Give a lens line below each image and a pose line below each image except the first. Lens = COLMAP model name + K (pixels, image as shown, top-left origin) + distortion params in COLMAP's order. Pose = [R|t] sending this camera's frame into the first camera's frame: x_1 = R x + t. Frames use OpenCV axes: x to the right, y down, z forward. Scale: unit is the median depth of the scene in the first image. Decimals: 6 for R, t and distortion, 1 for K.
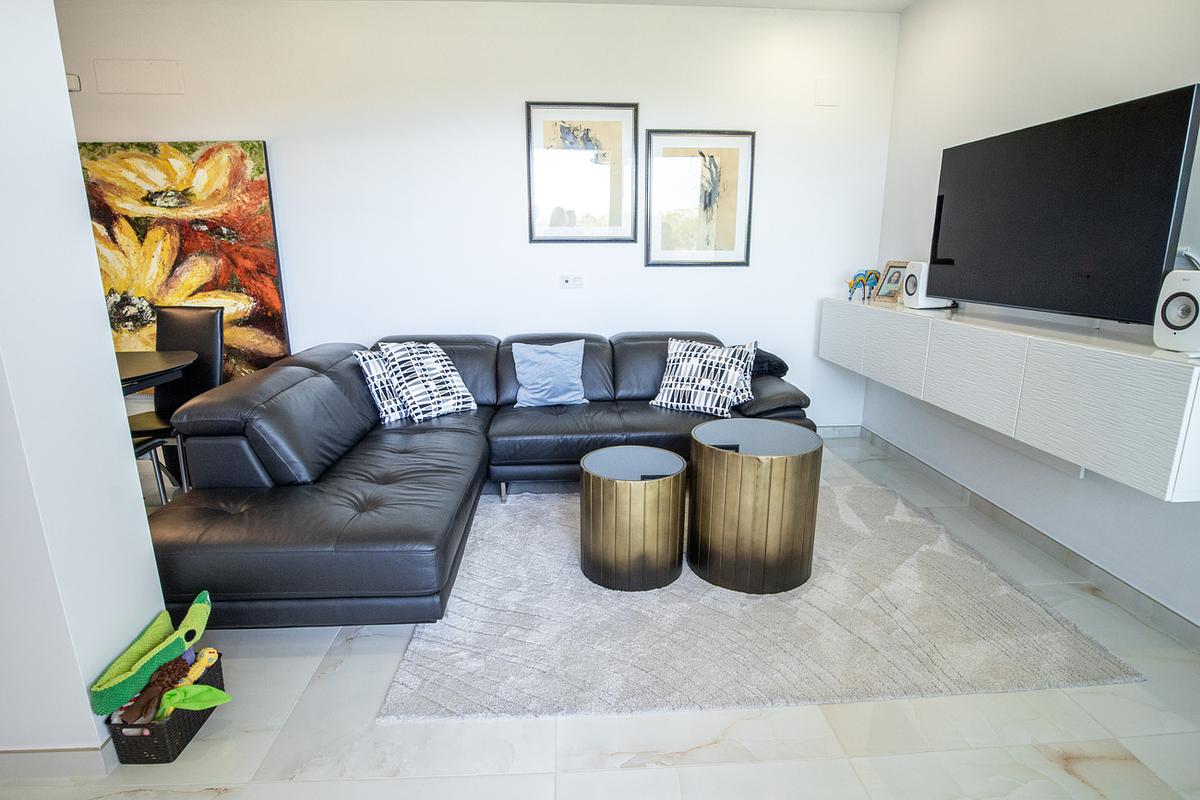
lens RADIAL K [[605.7, 0, 597.8], [0, 605.7, 396.8], [0, 0, 1]] dist [-0.021936, 0.001775]
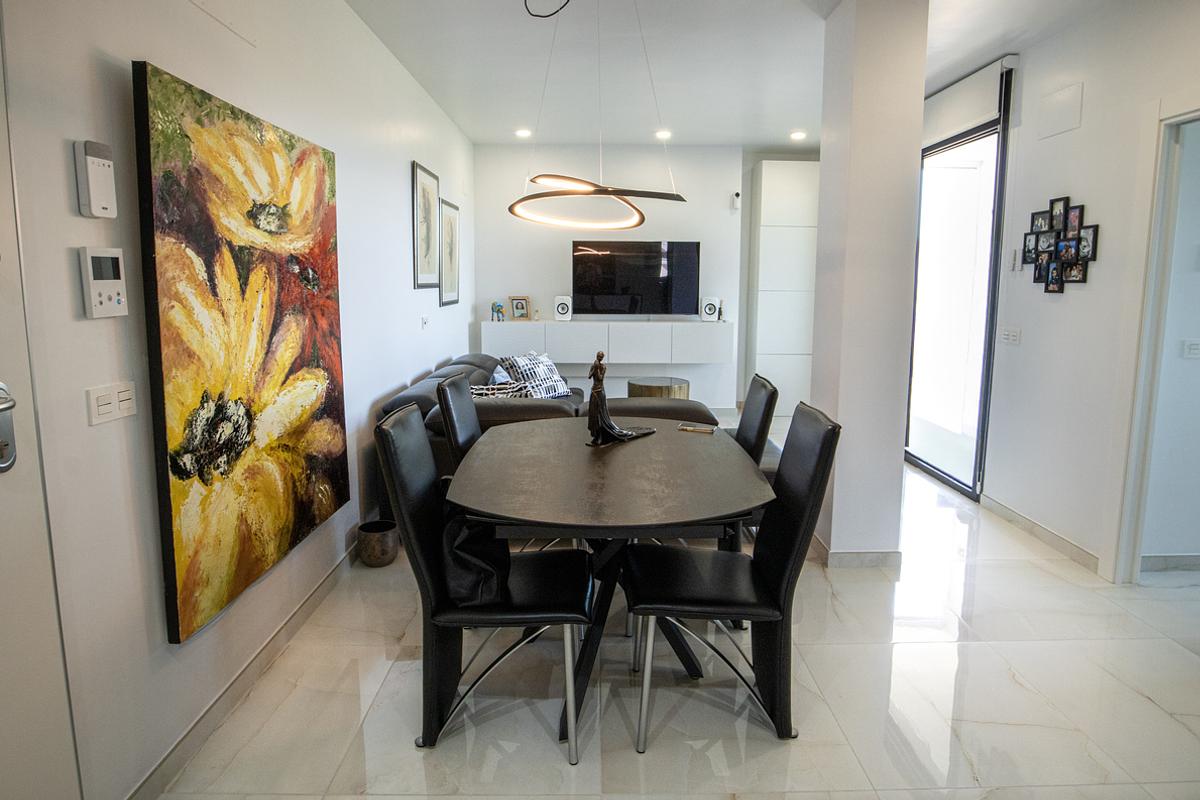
lens RADIAL K [[666.3, 0, 580.1], [0, 666.3, 364.5], [0, 0, 1]] dist [-0.021666, 0.000932]
pose [[0.066522, -0.124509, 0.989986, -1.318476], [0.233591, 0.966554, 0.105866, -0.190479], [-0.970057, 0.224210, 0.093382, 0.673188]]
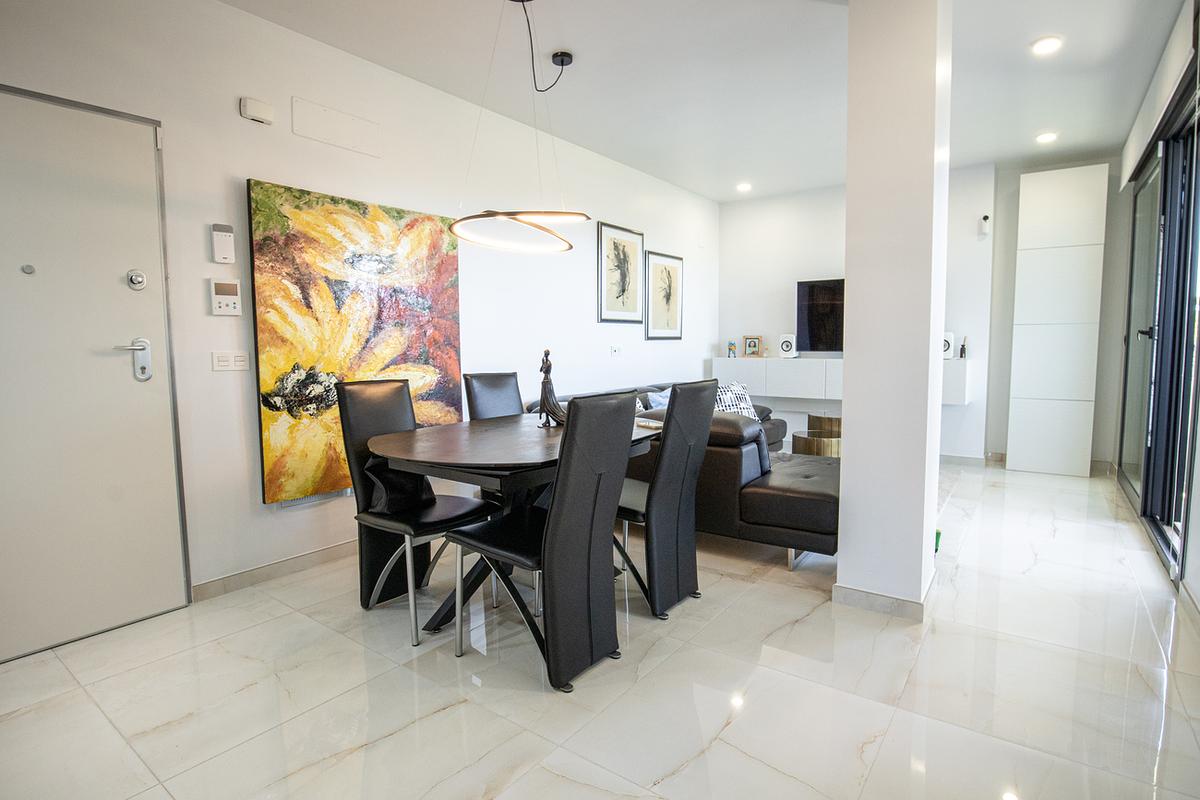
lens RADIAL K [[605.7, 0, 597.8], [0, 605.7, 396.8], [0, 0, 1]] dist [-0.021936, 0.001775]
pose [[0.636280, -0.071793, 0.768111, -1.194440], [0.189025, 0.979818, -0.065003, -0.009638], [-0.747942, 0.186552, 0.637009, 0.198442]]
